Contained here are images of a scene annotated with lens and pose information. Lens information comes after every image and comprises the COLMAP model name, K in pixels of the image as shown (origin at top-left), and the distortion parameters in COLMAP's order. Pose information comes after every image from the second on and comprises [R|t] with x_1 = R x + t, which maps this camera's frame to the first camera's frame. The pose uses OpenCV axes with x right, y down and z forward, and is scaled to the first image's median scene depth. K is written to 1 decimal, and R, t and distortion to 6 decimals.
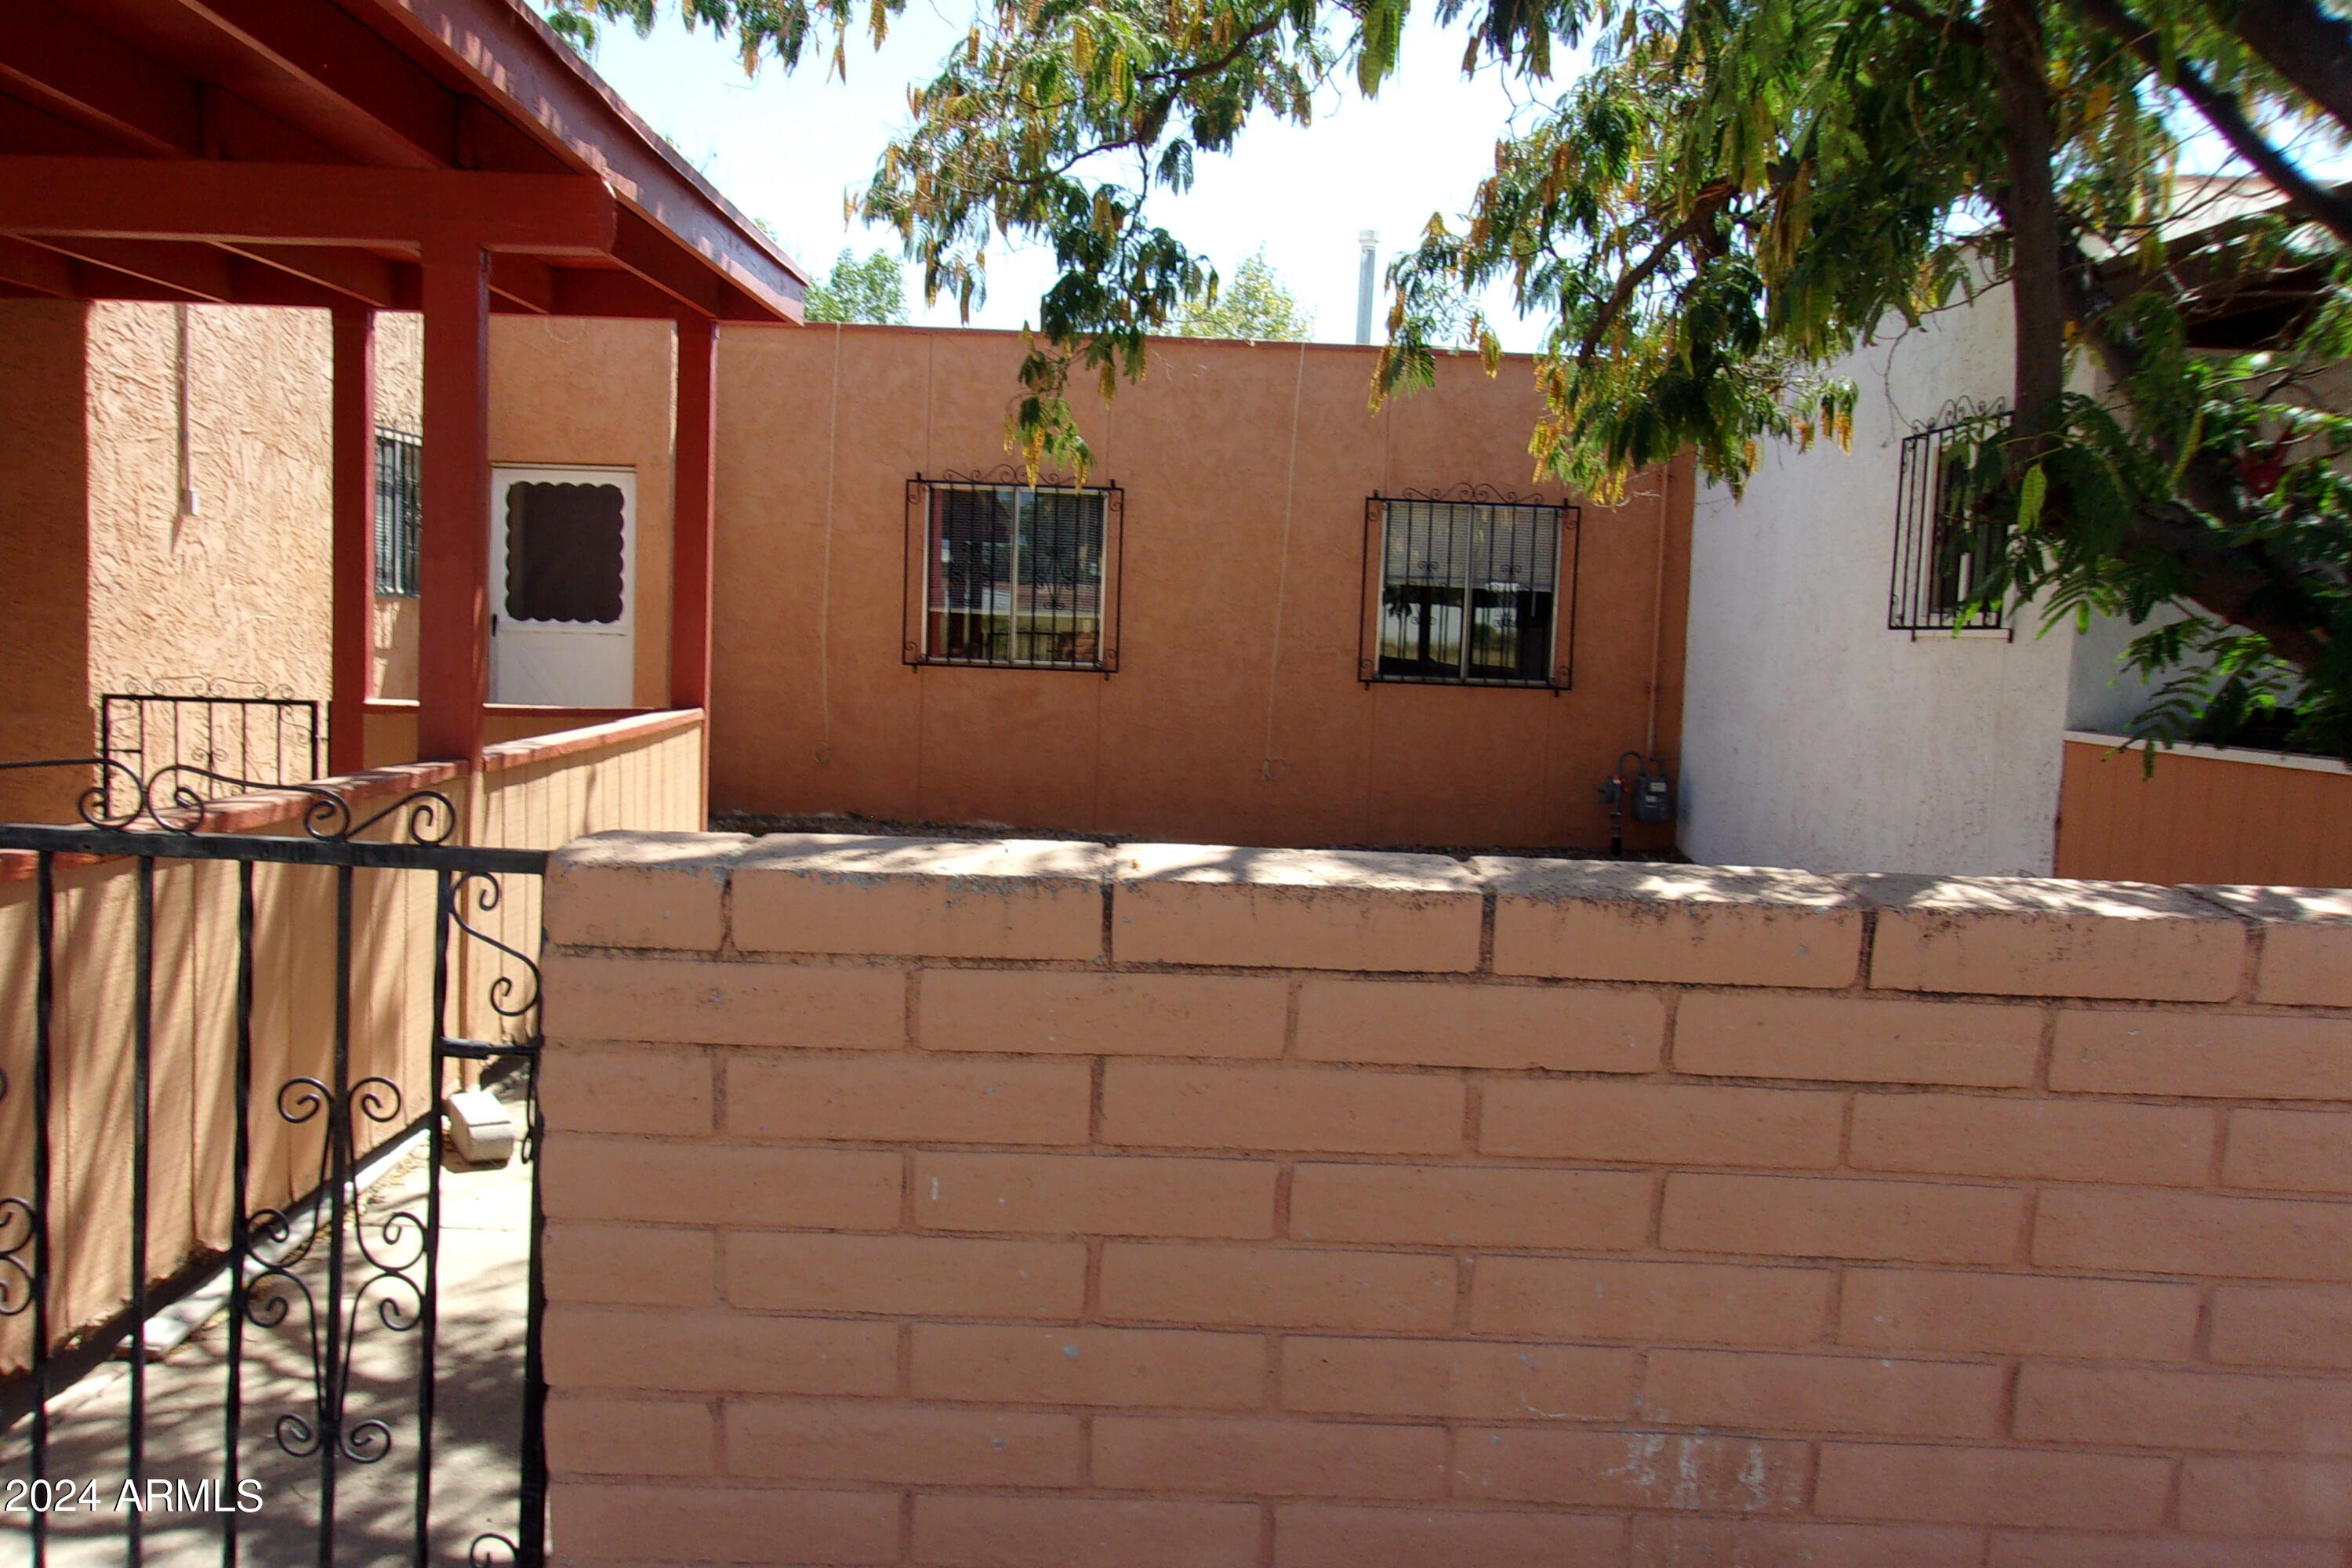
lens RADIAL K [[1853.2, 0, 1176.0], [0, 1853.2, 784.0], [0, 0, 1]] dist [0.019475, 0.011325]
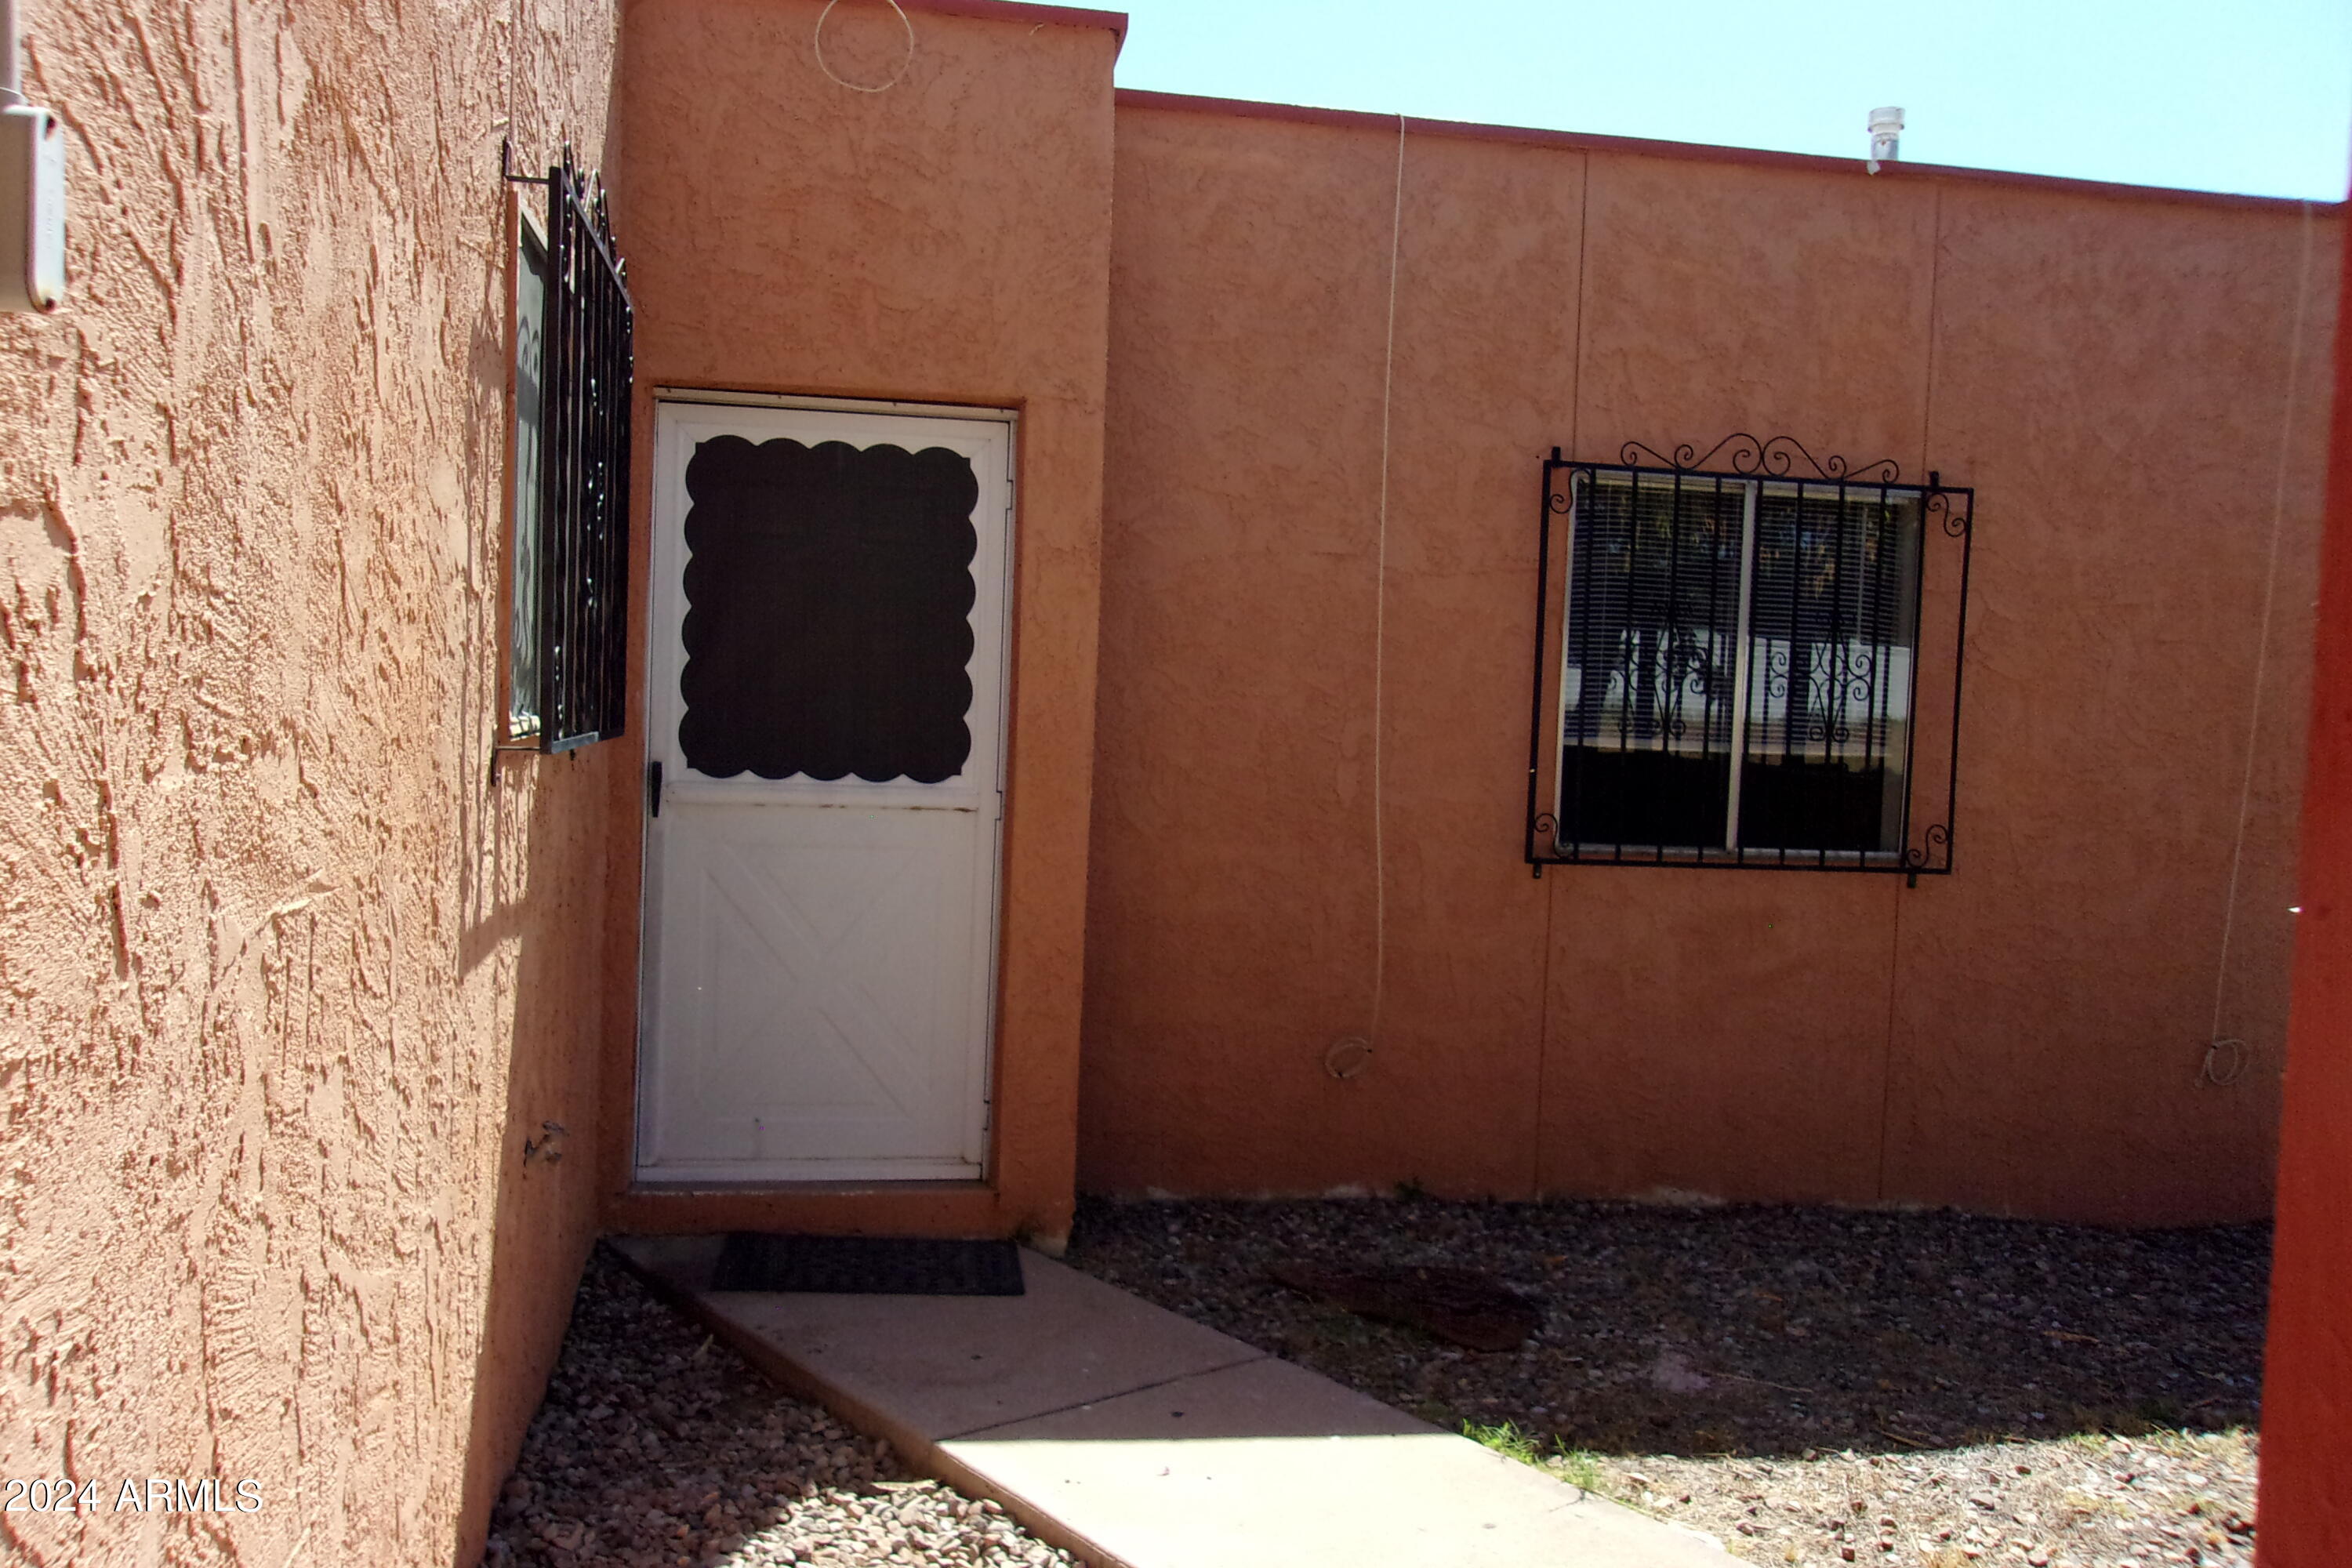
lens RADIAL K [[1853.2, 0, 1176.0], [0, 1853.2, 784.0], [0, 0, 1]] dist [0.019475, 0.011325]
pose [[0.987128, -0.003736, 0.159887, -0.319133], [0.009659, 0.999295, -0.036282, -0.070822], [-0.159639, 0.037359, 0.986468, 0.584567]]
